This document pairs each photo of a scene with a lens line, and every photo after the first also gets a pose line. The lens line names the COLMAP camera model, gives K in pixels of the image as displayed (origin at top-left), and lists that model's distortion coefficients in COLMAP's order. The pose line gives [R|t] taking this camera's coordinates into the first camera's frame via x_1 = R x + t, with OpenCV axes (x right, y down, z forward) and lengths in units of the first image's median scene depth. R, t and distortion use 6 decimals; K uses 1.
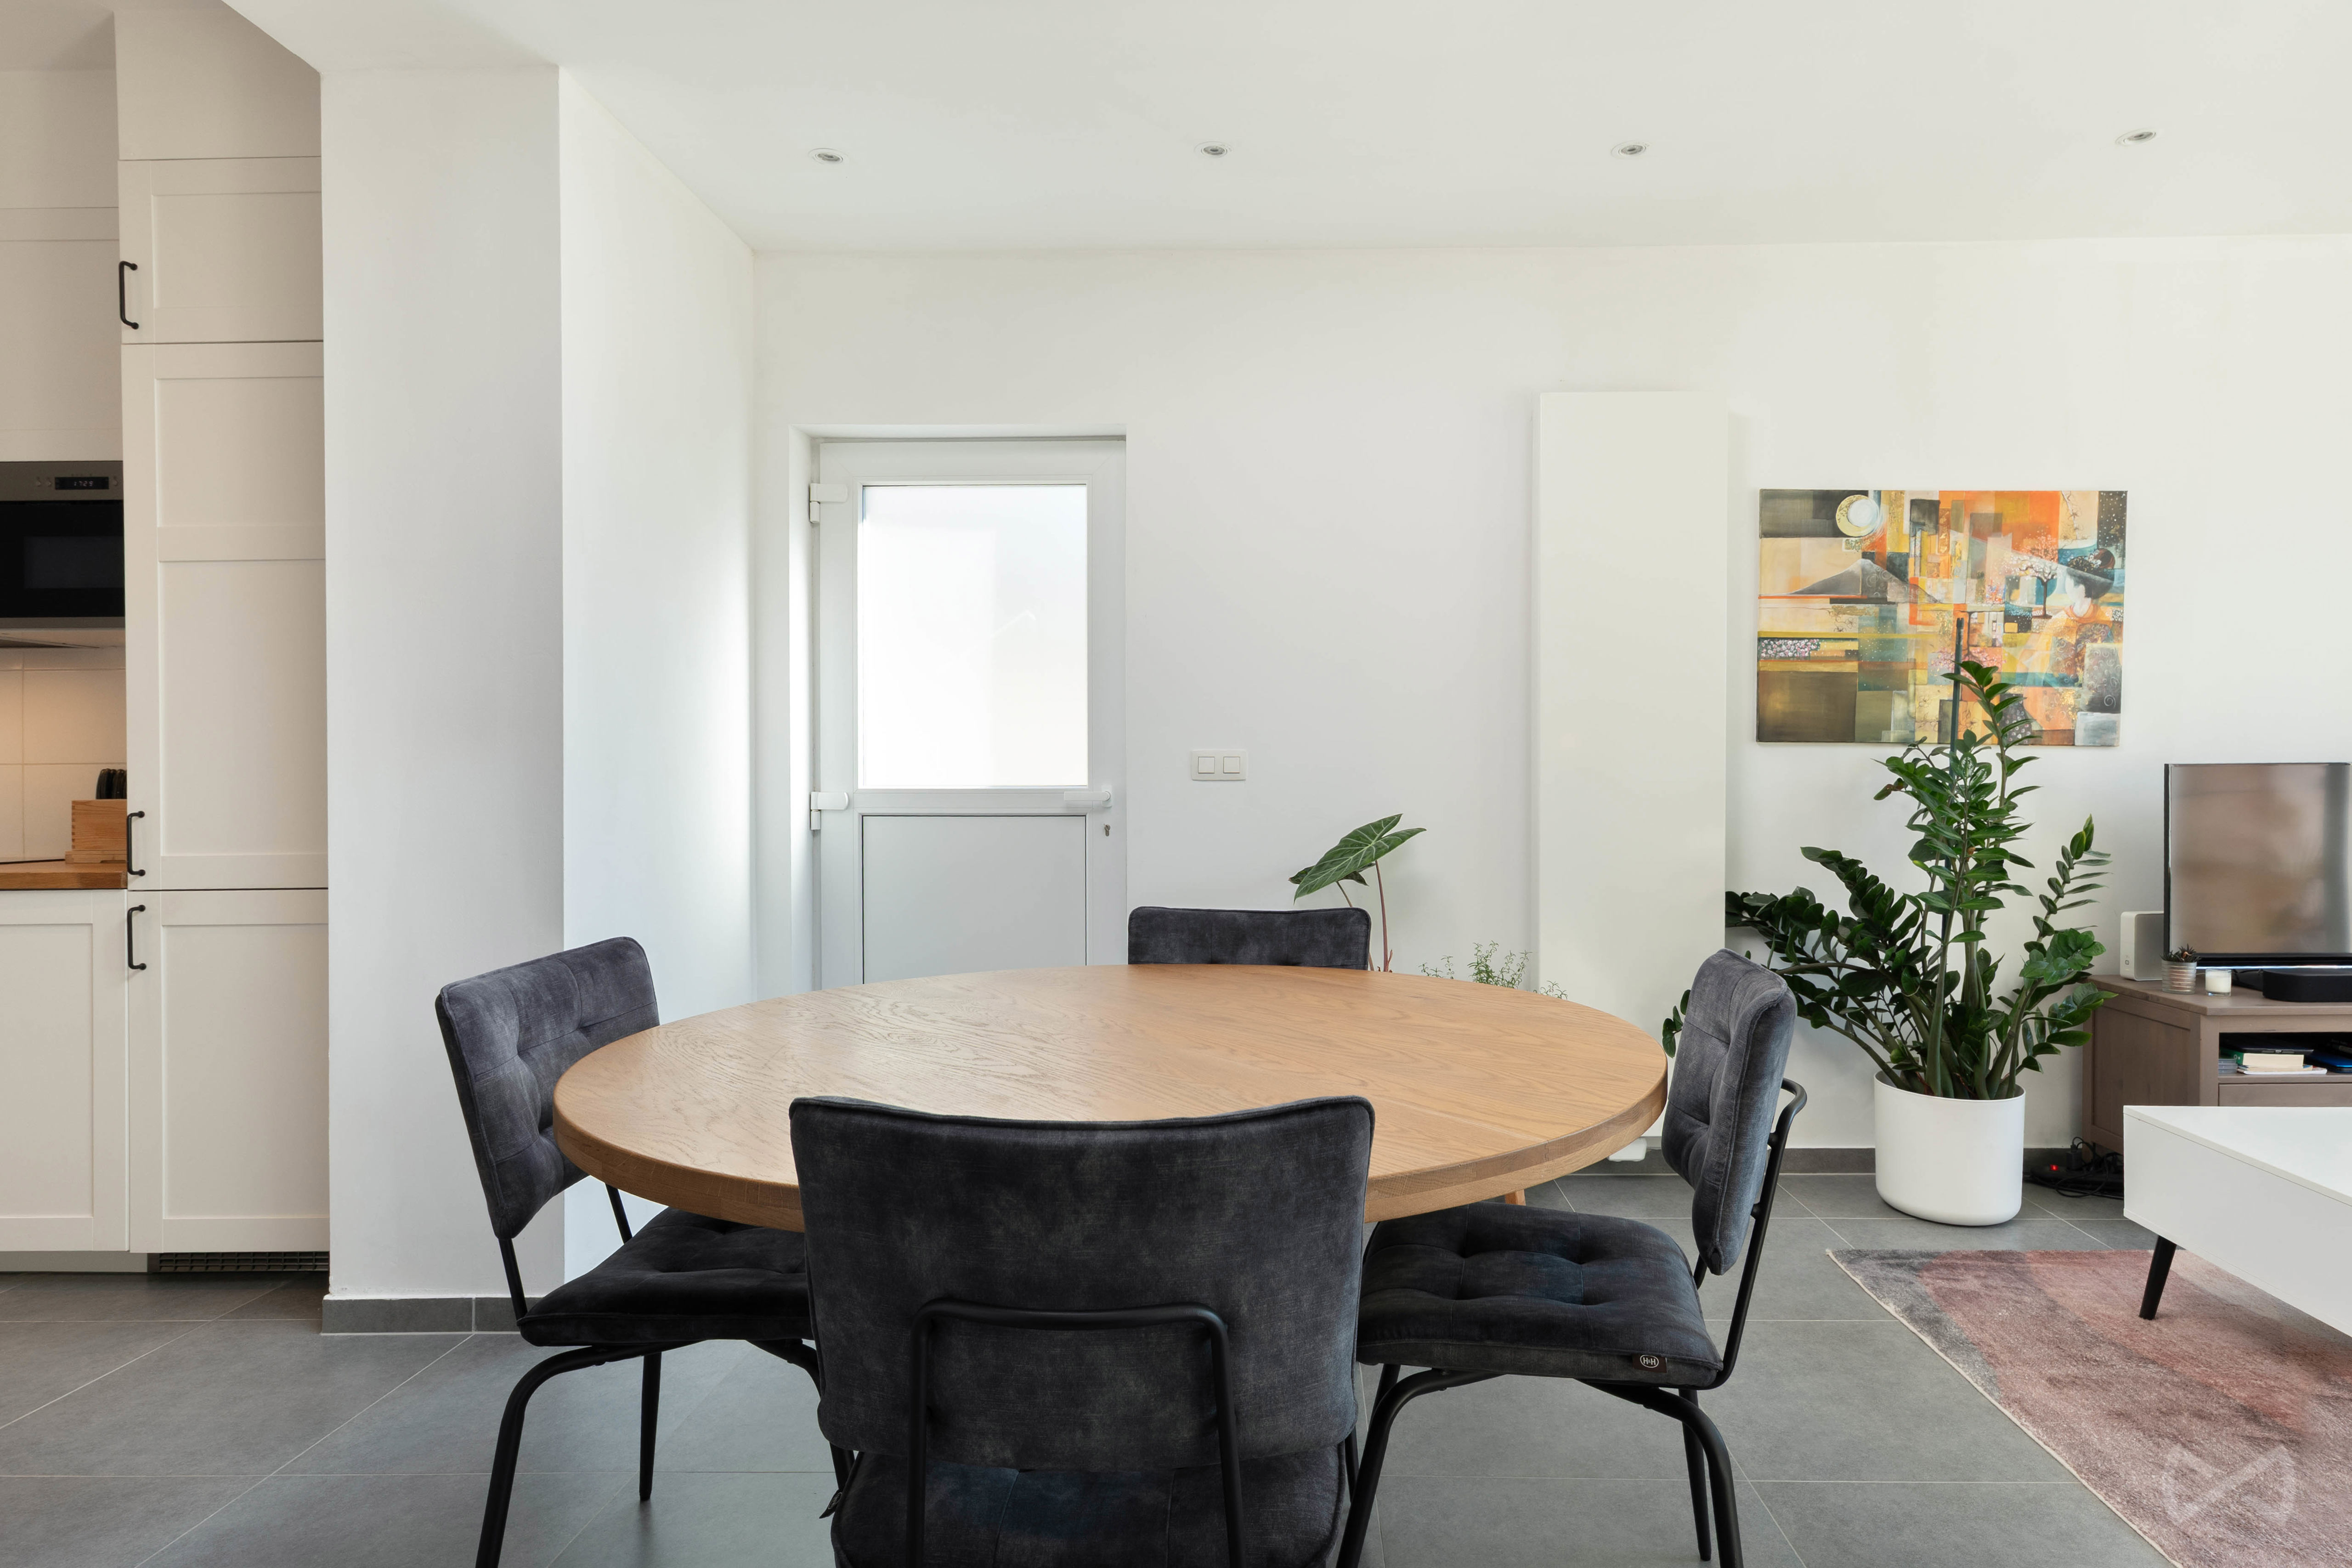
lens RADIAL K [[1253.9, 0, 1172.0], [0, 1253.9, 792.8], [0, 0, 1]] dist [0.017113, -0.004500]
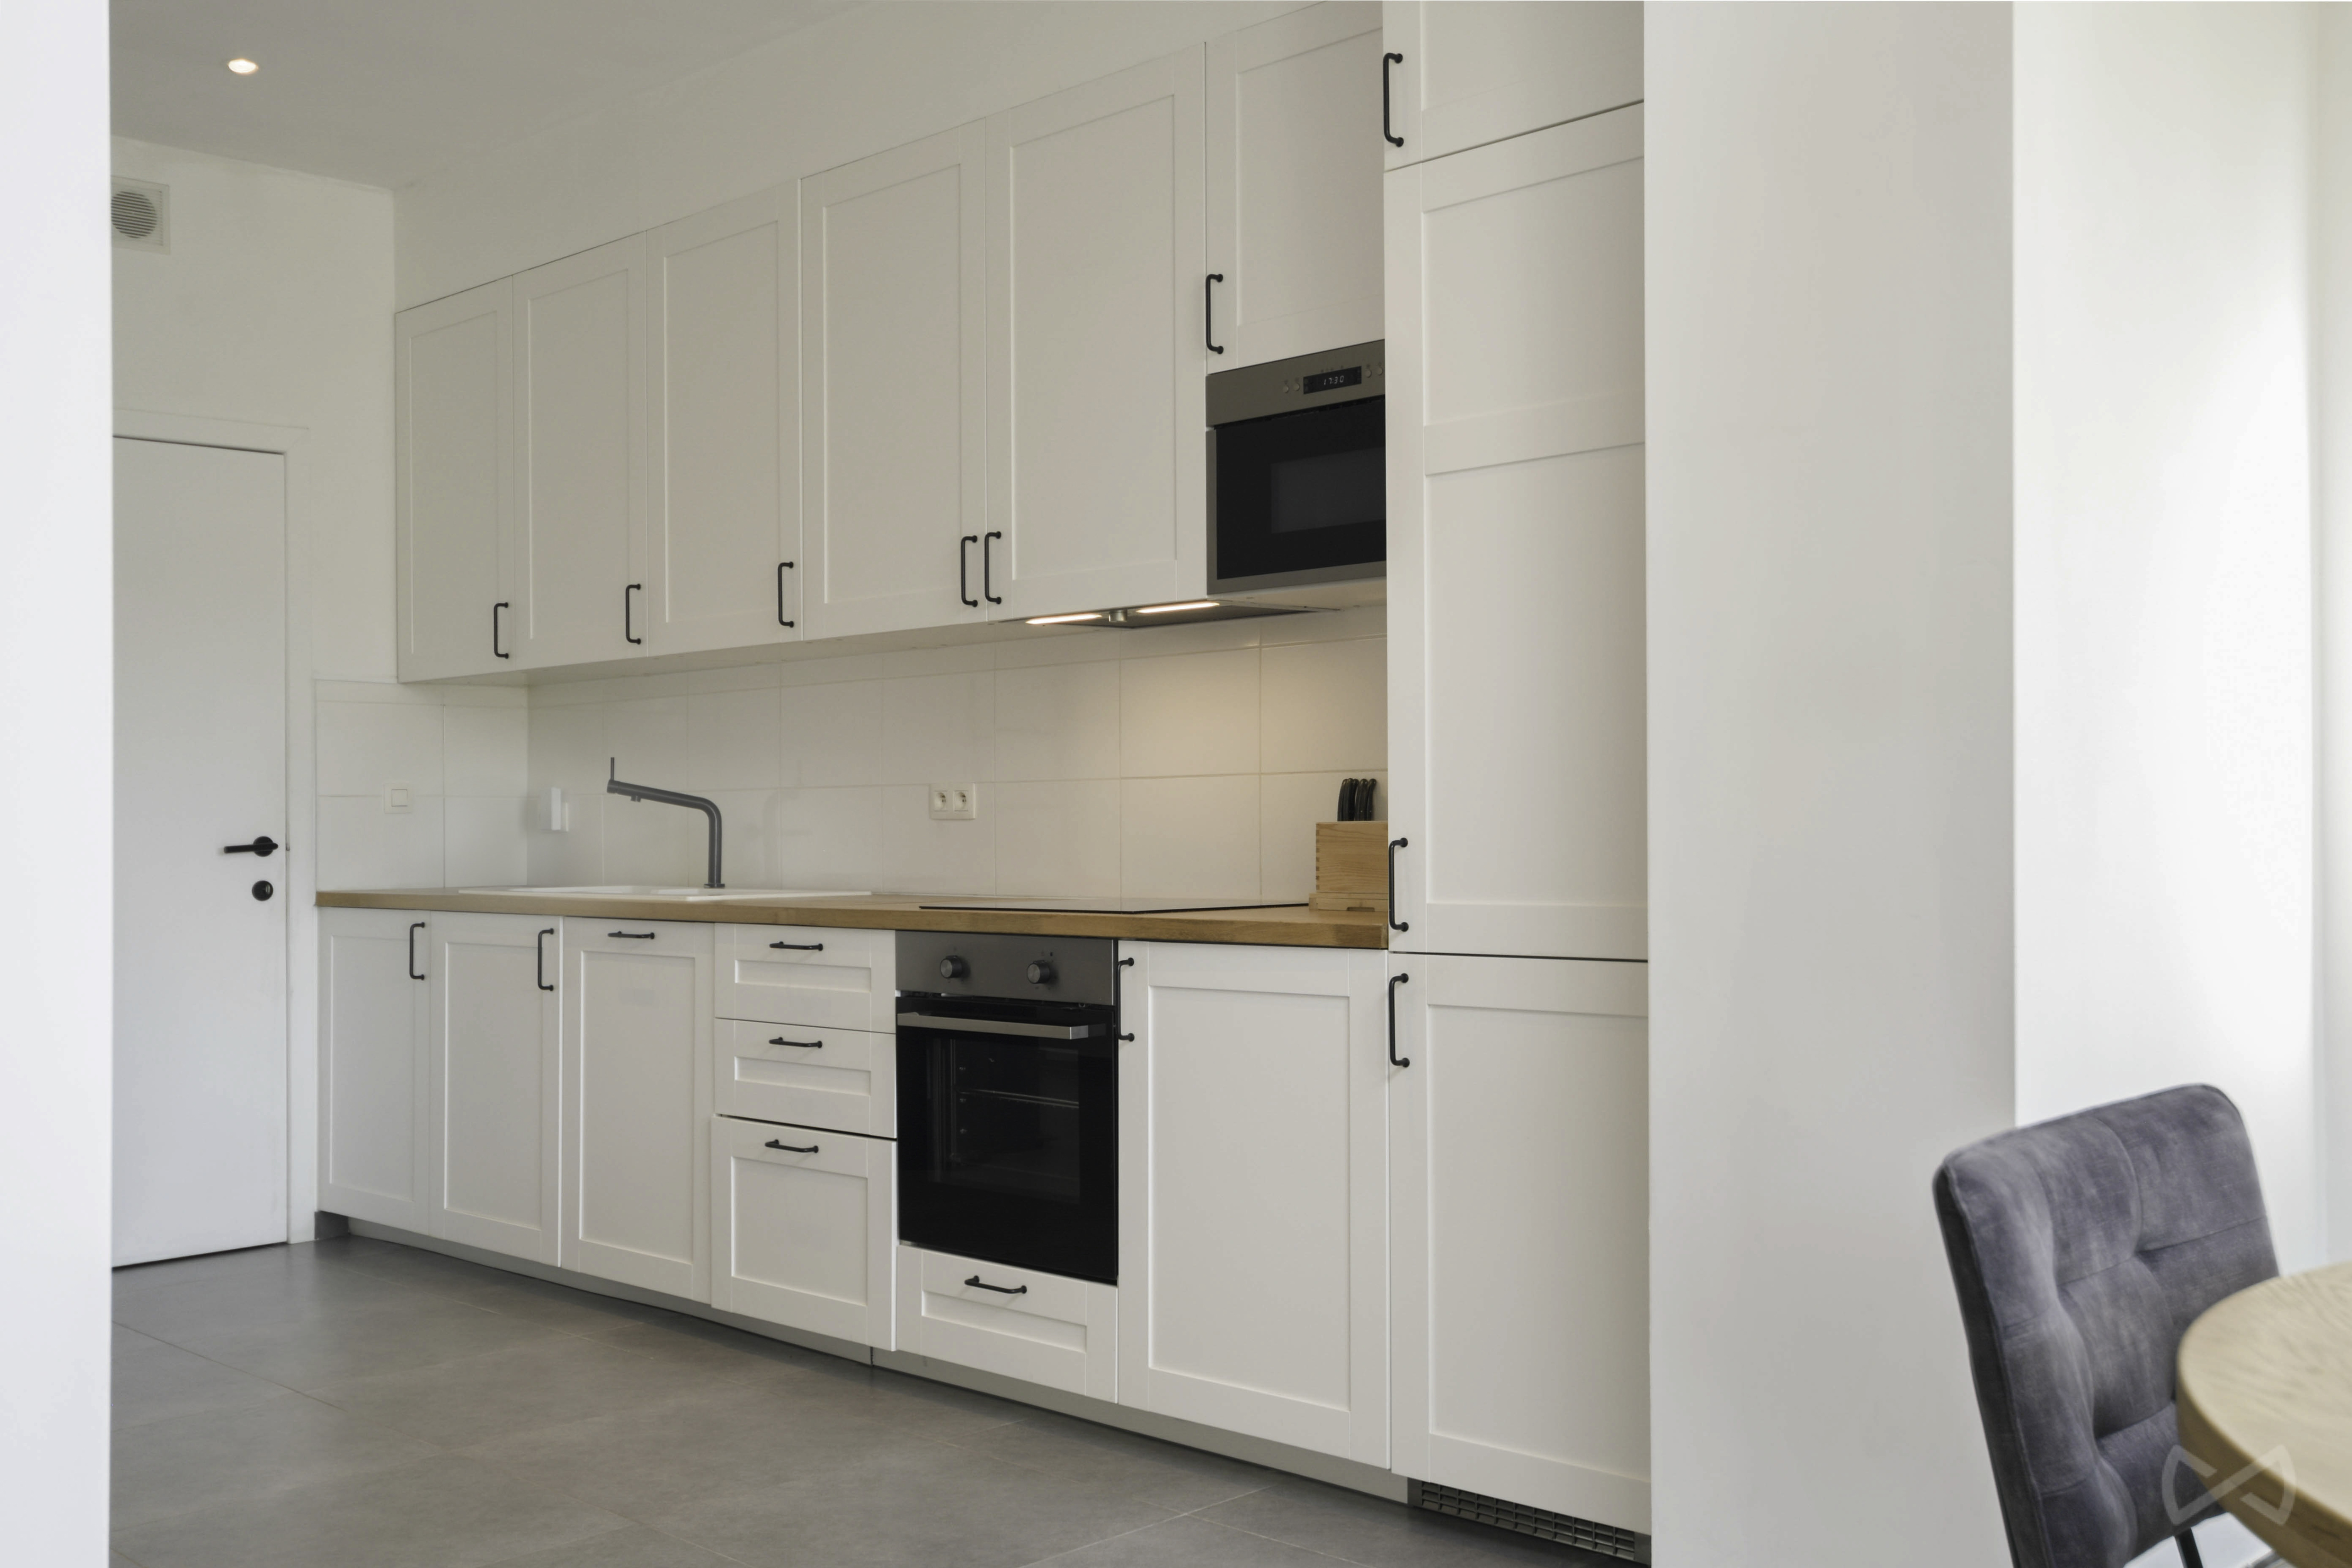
lens RADIAL K [[2259.0, 0, 1259.7], [0, 2259.0, 774.5], [0, 0, 1]] dist [0.011420, 0.000000]
pose [[0.747922, -0.013901, -0.663641, -0.038950], [0.003097, 0.999843, -0.017454, 0.000723], [0.663779, 0.010999, 0.747848, 0.015516]]
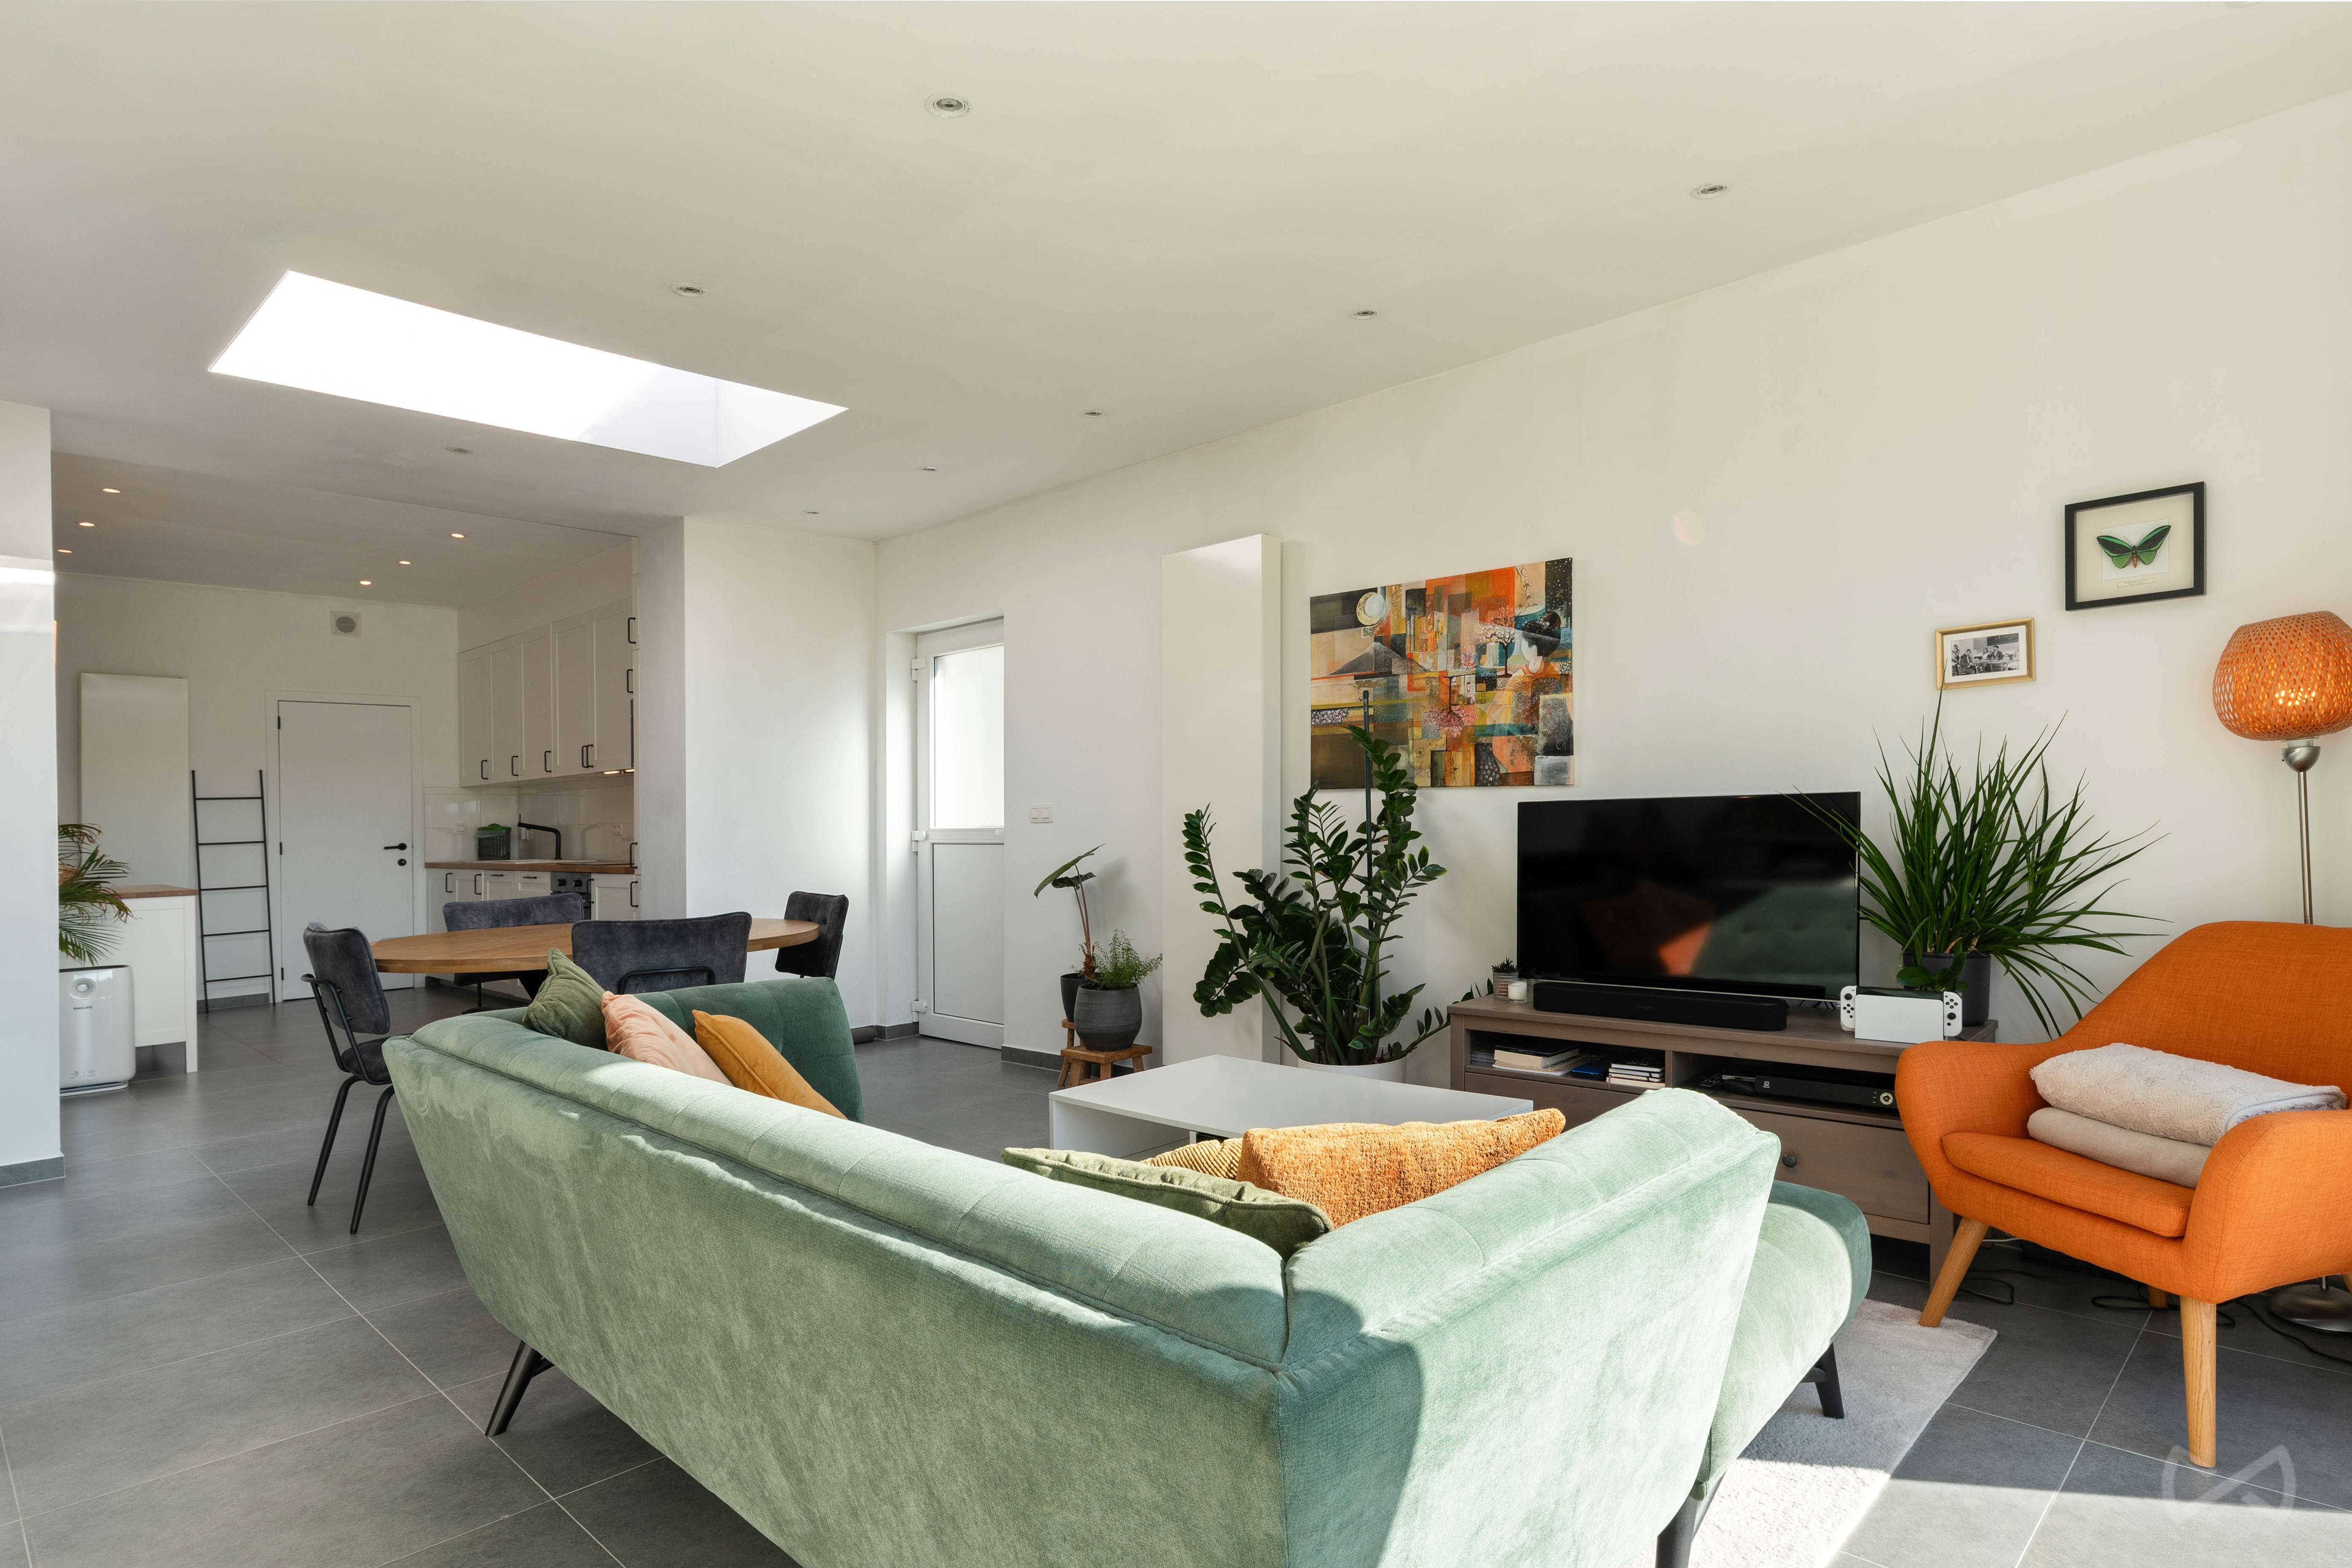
lens RADIAL K [[1253.9, 0, 1233.0], [0, 1253.9, 801.2], [0, 0, 1]] dist [0.017113, -0.004500]
pose [[0.747943, -0.019897, -0.663464, 1.272055], [0.012471, 0.999795, -0.015924, -0.008445], [0.663645, 0.003636, 0.748038, -0.032045]]
